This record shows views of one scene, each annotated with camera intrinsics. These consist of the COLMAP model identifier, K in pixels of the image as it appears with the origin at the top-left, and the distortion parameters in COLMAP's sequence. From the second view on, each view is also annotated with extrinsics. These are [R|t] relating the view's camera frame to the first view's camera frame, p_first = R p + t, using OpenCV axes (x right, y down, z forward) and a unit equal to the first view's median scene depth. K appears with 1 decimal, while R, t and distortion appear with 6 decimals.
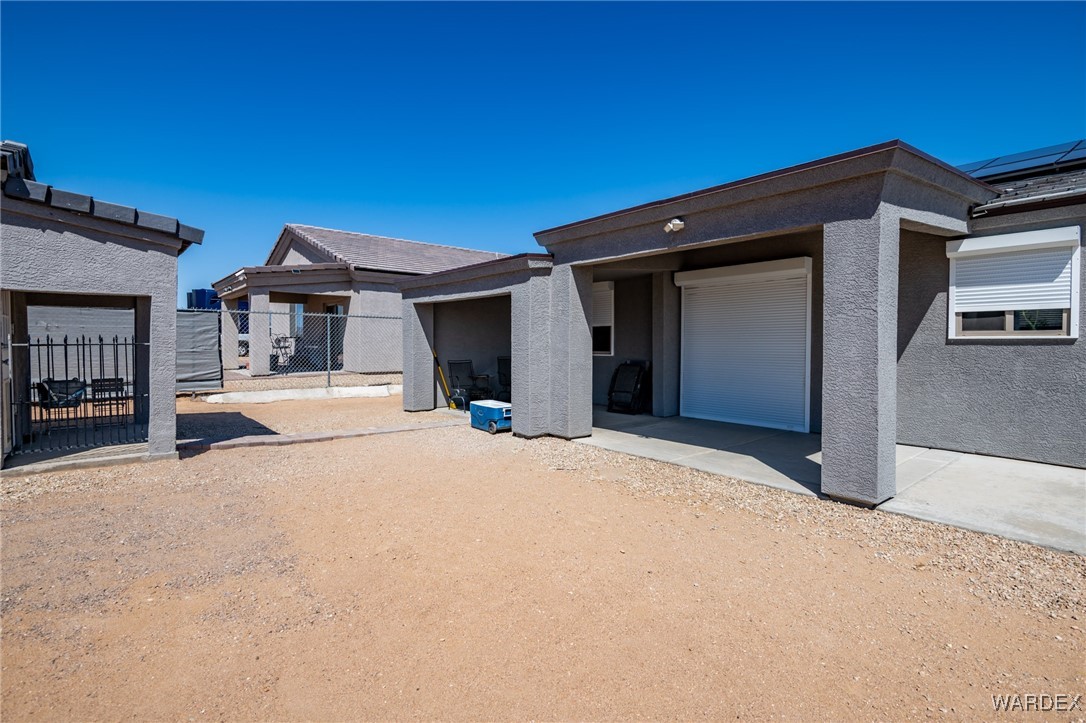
lens RADIAL K [[529.3, 0, 543.0], [0, 529.3, 361.5], [0, 0, 1]] dist [0.000252, 0.000086]
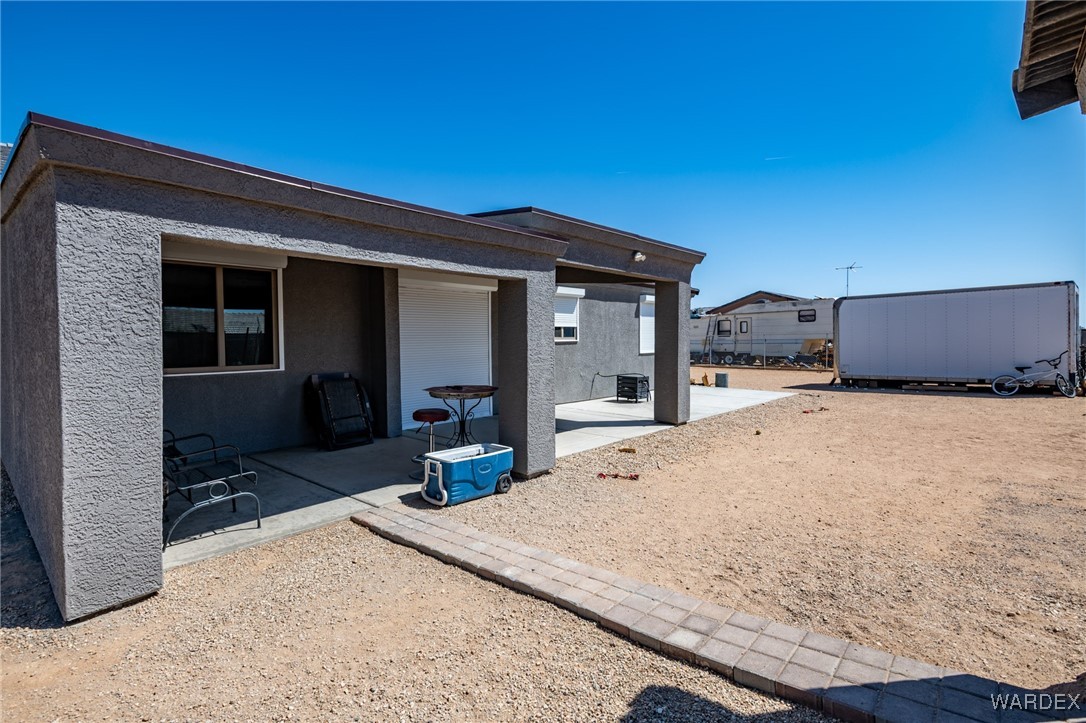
lens RADIAL K [[516.4, 0, 543.0], [0, 516.4, 361.5], [0, 0, 1]] dist [0.050275, -0.000058]
pose [[-0.176772, -0.043366, 0.983296, -0.761445], [0.046251, 0.997559, 0.052310, -0.057018], [-0.983164, 0.054725, -0.174335, 1.119413]]
